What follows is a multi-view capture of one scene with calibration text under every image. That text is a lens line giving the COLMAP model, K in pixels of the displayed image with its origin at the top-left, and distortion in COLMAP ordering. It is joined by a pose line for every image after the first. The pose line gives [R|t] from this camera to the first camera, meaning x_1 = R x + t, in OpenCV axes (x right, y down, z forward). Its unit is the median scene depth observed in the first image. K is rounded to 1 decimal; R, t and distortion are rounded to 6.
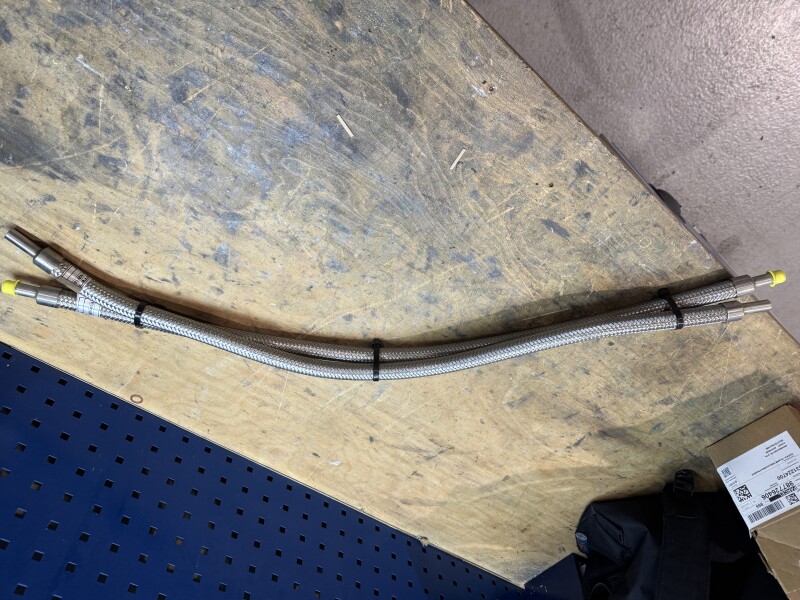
lens RADIAL K [[586.5, 0, 402.8], [0, 586.5, 297.7], [0, 0, 1]] dist [0.044012, -0.066230]
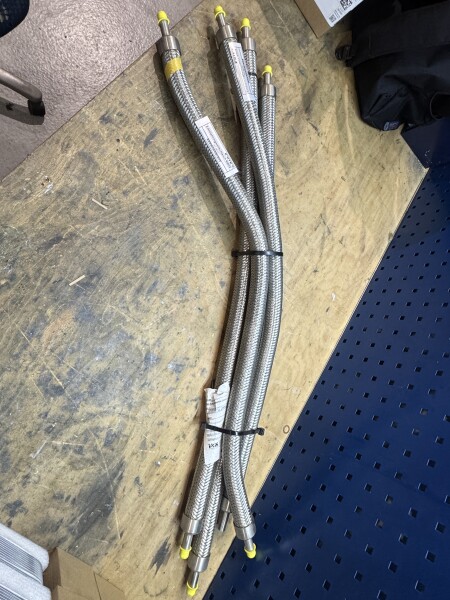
lens RADIAL K [[350.1, 0, 222.5], [0, 350.1, 289.5], [0, 0, 1]] dist [-0.010810, 0.011389]
pose [[-0.022848, -0.999506, -0.021604, -0.099123], [0.992812, -0.020145, -0.117976, 0.152931], [0.117483, -0.024144, 0.992781, 0.157595]]
